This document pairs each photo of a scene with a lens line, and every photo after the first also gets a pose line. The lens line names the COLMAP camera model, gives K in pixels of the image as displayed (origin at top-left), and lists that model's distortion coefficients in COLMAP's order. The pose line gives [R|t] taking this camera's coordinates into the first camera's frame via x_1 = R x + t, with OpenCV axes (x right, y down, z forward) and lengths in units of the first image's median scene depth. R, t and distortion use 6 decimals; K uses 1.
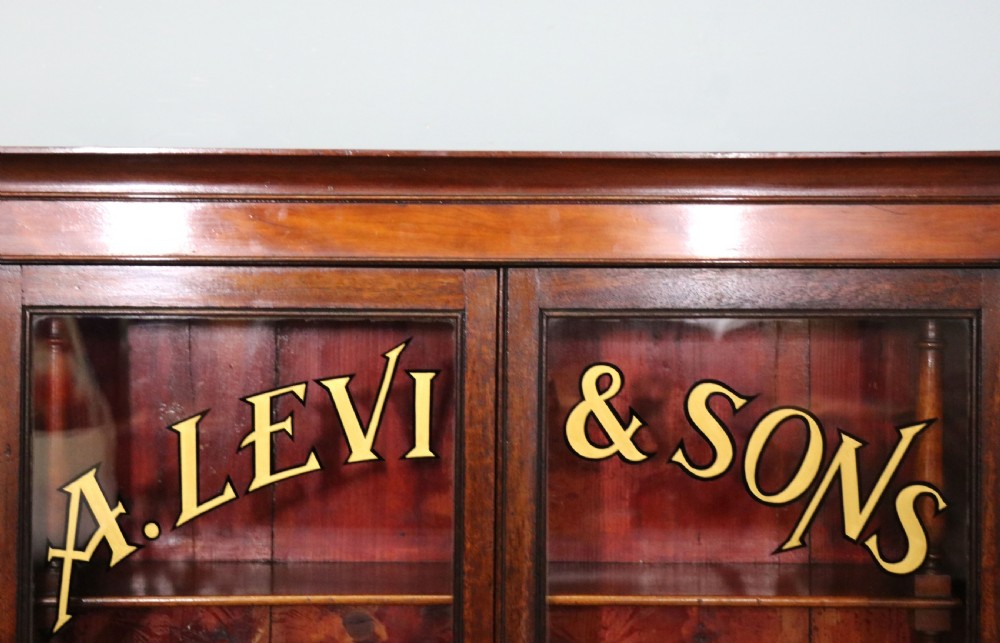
lens RADIAL K [[1815.5, 0, 473.2], [0, 1815.5, 337.8], [0, 0, 1]] dist [0.177408, 0.000000]
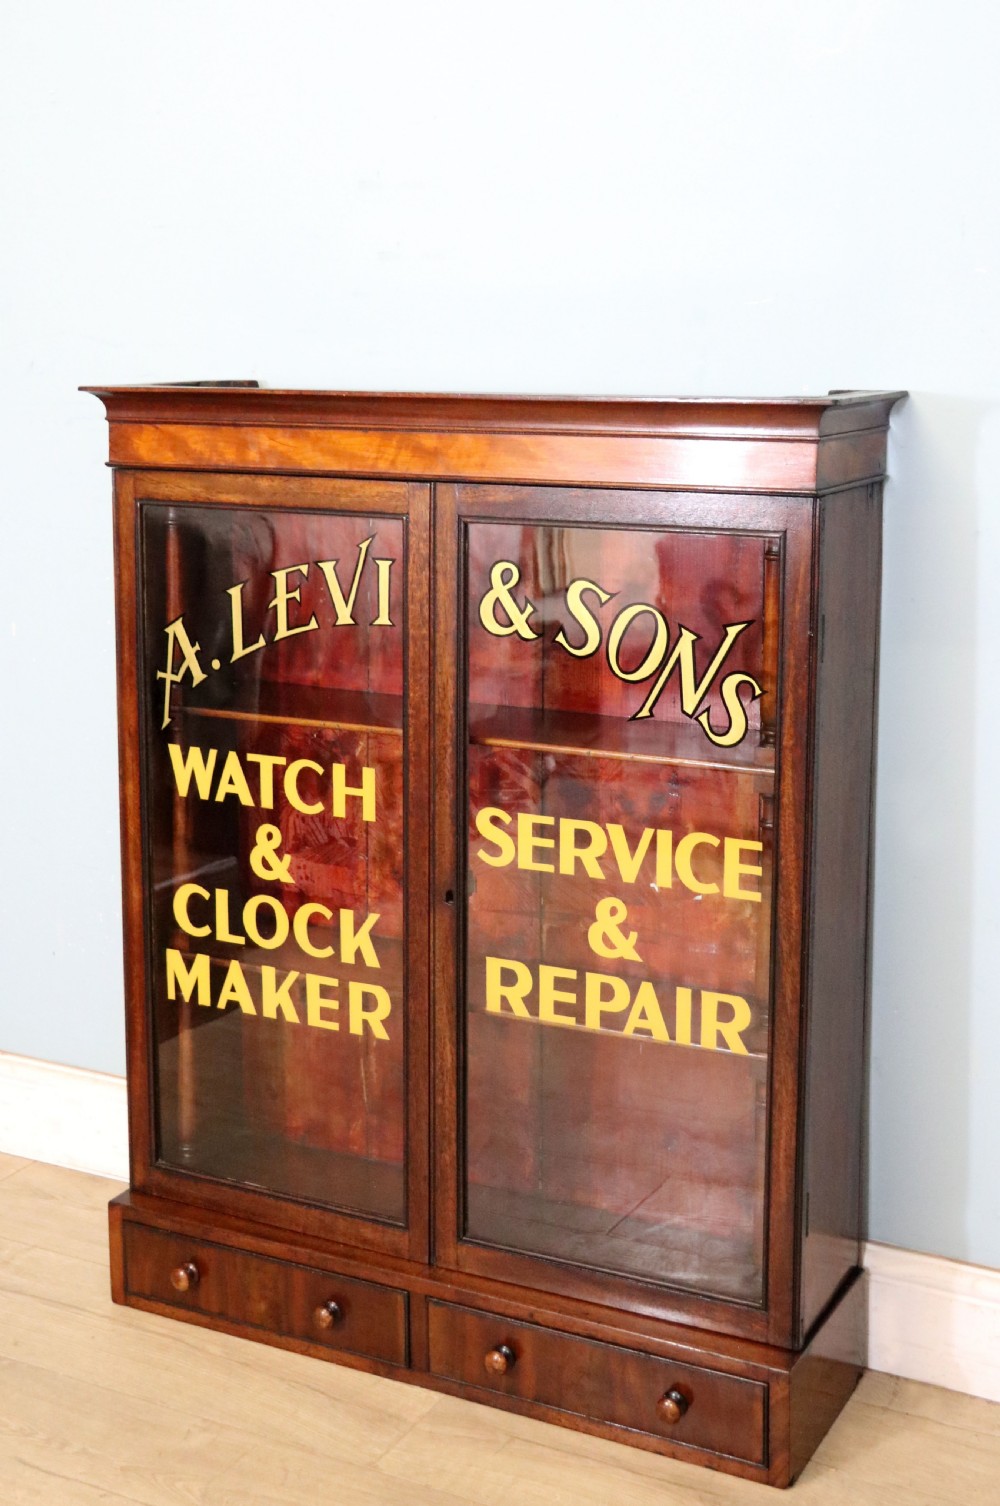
lens RADIAL K [[2053.7, 0, 484.0], [0, 2053.7, 663.7], [0, 0, 1]] dist [0.021535, 0.000000]
pose [[0.878316, 0.075196, -0.472130, 0.732876], [-0.011626, 0.990620, 0.136148, -0.108329], [0.477940, -0.114092, 0.870952, -0.251516]]
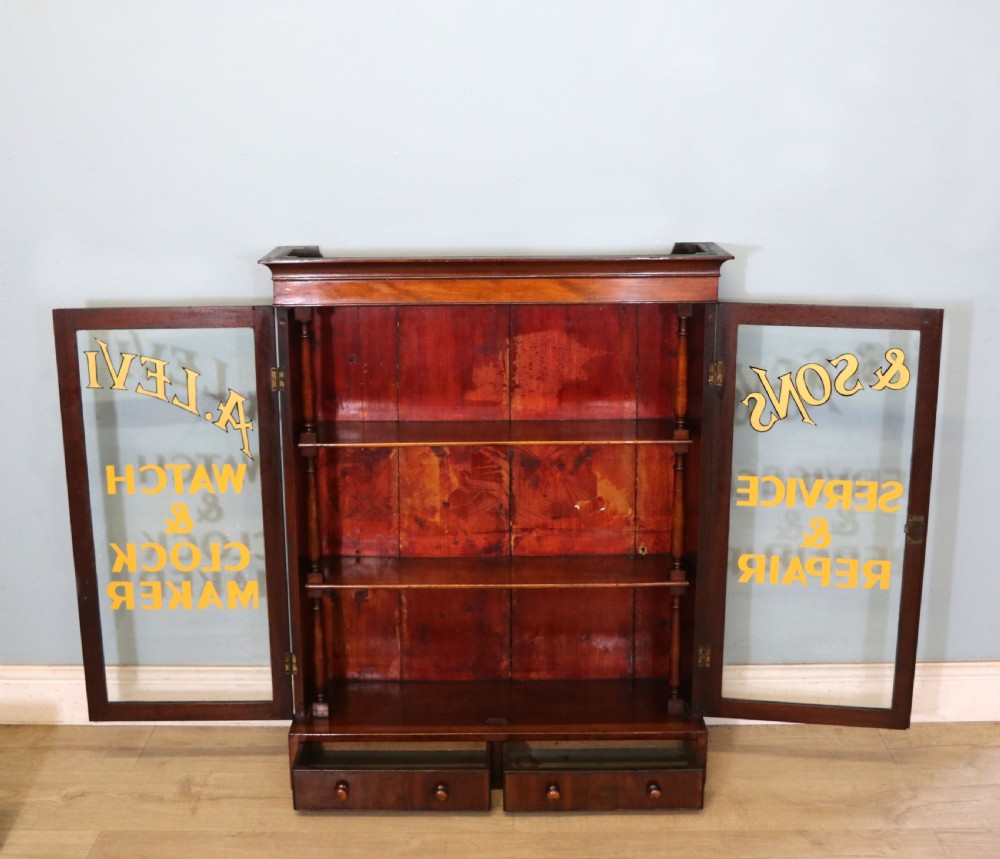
lens RADIAL K [[1287.2, 0, 481.1], [0, 1287.2, 433.6], [0, 0, 1]] dist [-0.101079, 0.000000]
pose [[0.999808, -0.008887, -0.017450, 0.022636], [0.012529, 0.975139, 0.221242, -0.240770], [0.015050, -0.221418, 0.975063, -0.623831]]
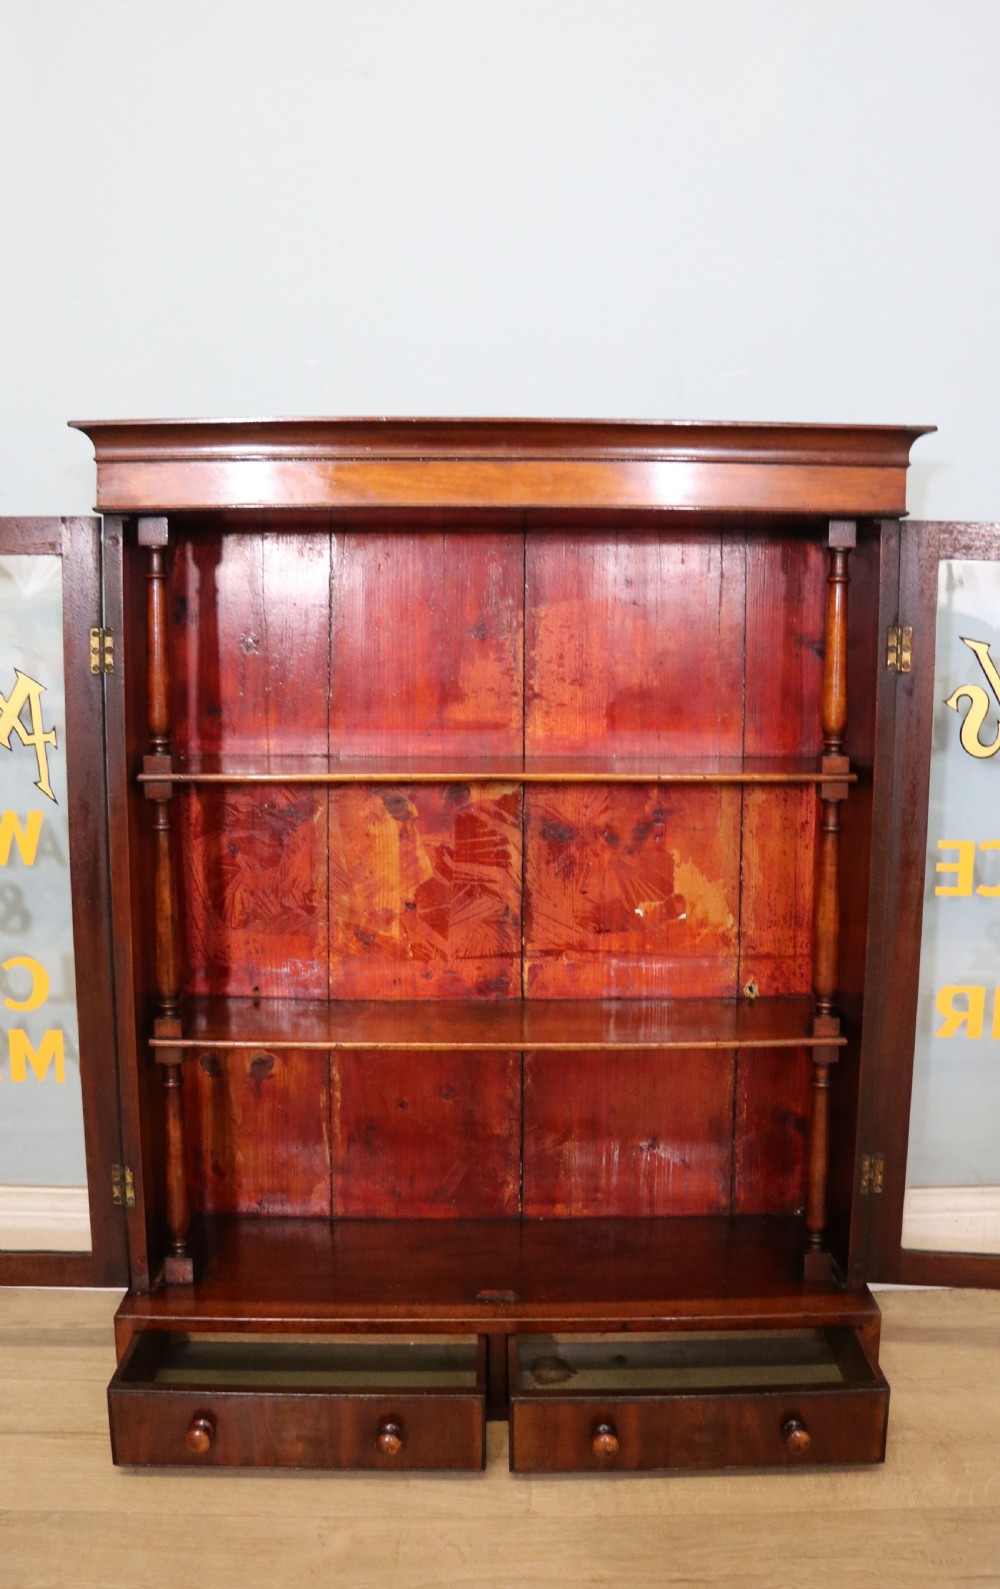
lens RADIAL K [[1296.2, 0, 510.5], [0, 1296.2, 779.5], [0, 0, 1]] dist [-0.155936, 0.075458]
pose [[0.999938, -0.000708, 0.011123, 0.009476], [-0.000343, 0.995550, 0.094233, 0.060361], [-0.011141, -0.094231, 0.995488, 0.099895]]
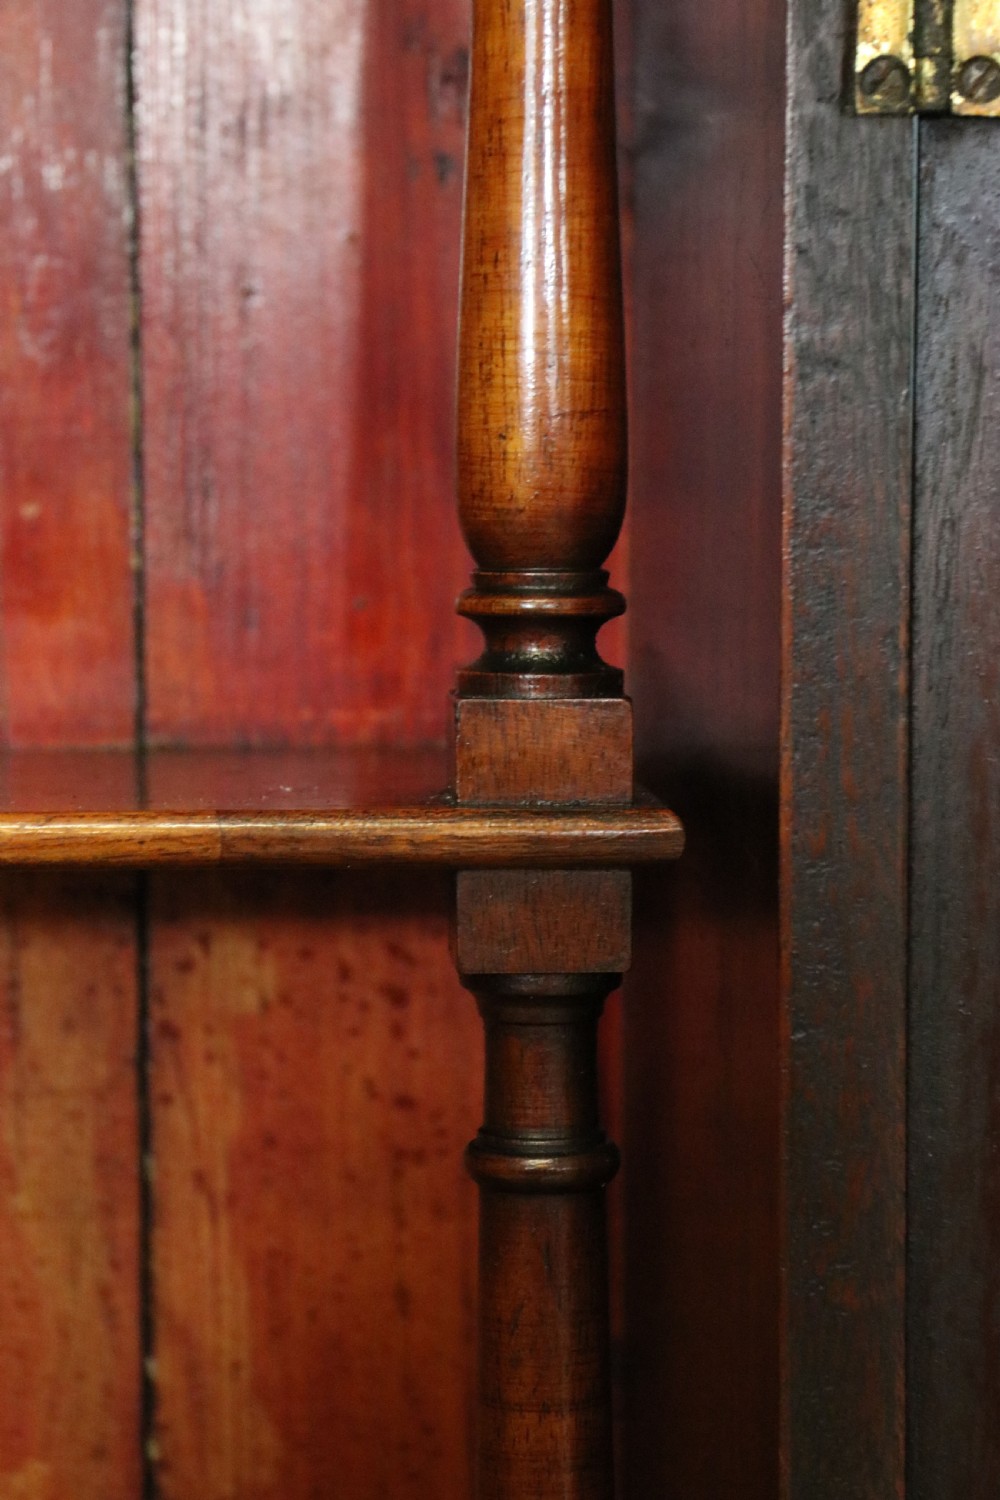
lens RADIAL K [[3707.3, 0, 505.2], [0, 3707.3, 737.1], [0, 0, 1]] dist [0.150186, 0.000000]
pose [[0.996498, -0.007560, 0.083270, 0.217171], [0.005241, 0.999593, 0.028032, 0.124581], [-0.083448, -0.027498, 0.996133, 0.614629]]
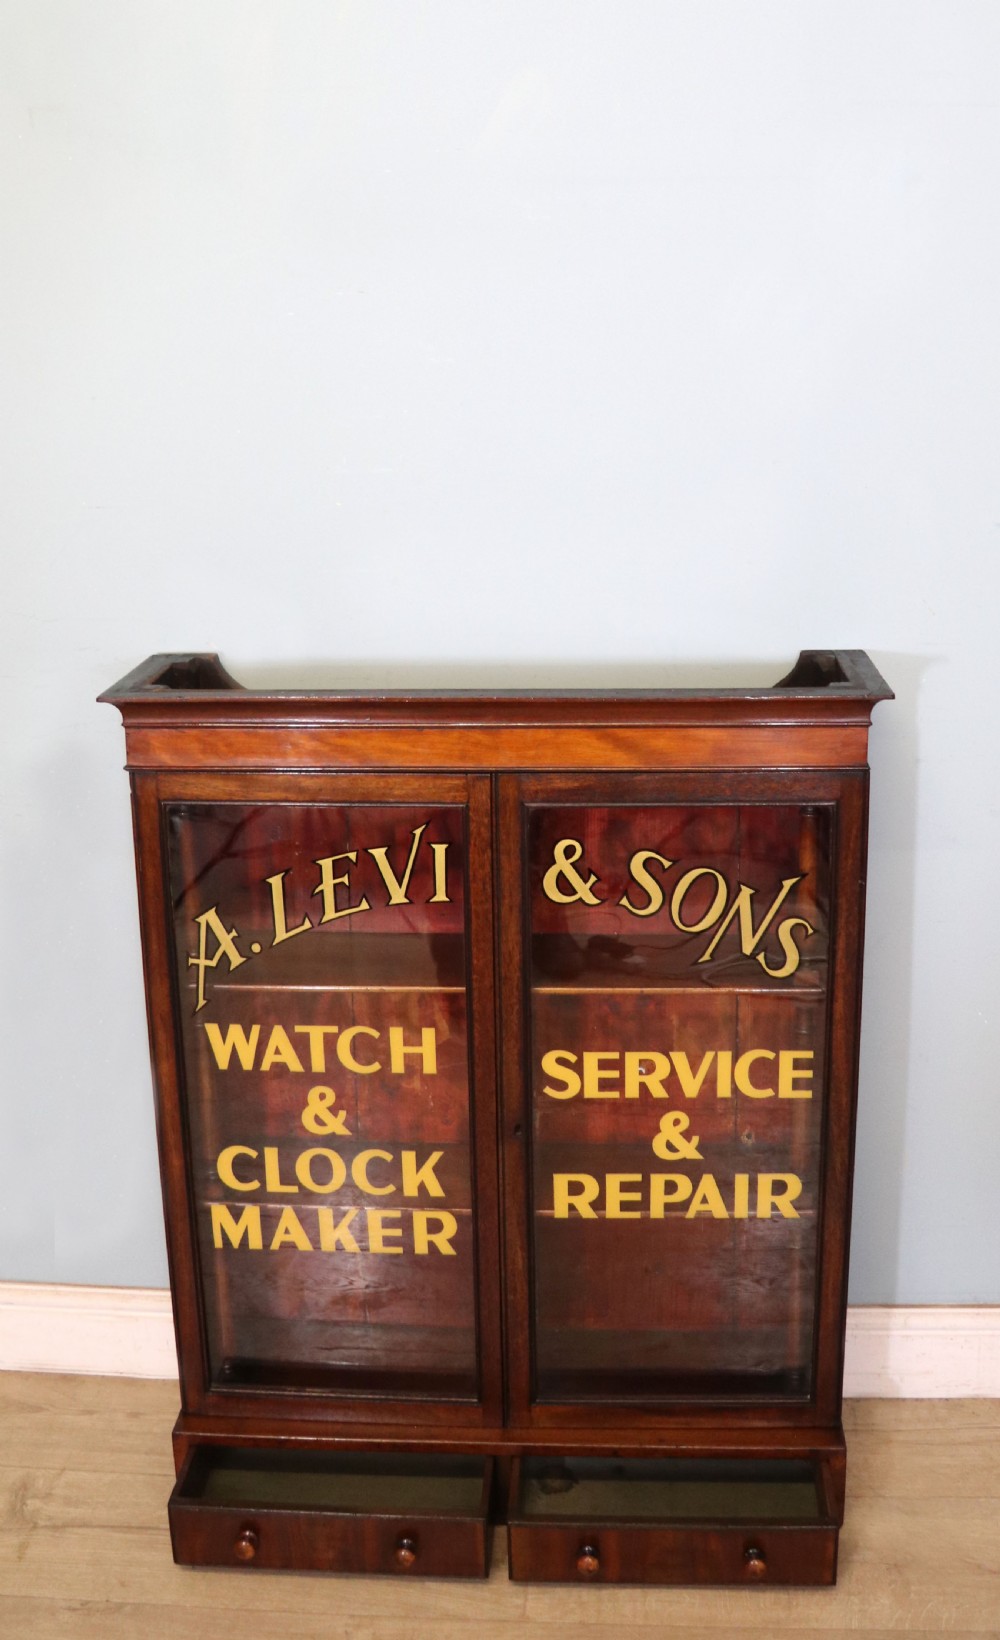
lens RADIAL K [[1595.9, 0, 530.3], [0, 1595.9, 702.3], [0, 0, 1]] dist [-0.102596, 0.000000]
pose [[0.997909, -0.005522, -0.064401, 0.120824], [0.018321, 0.979648, 0.199887, -0.329878], [0.061987, -0.200649, 0.977700, -0.168015]]
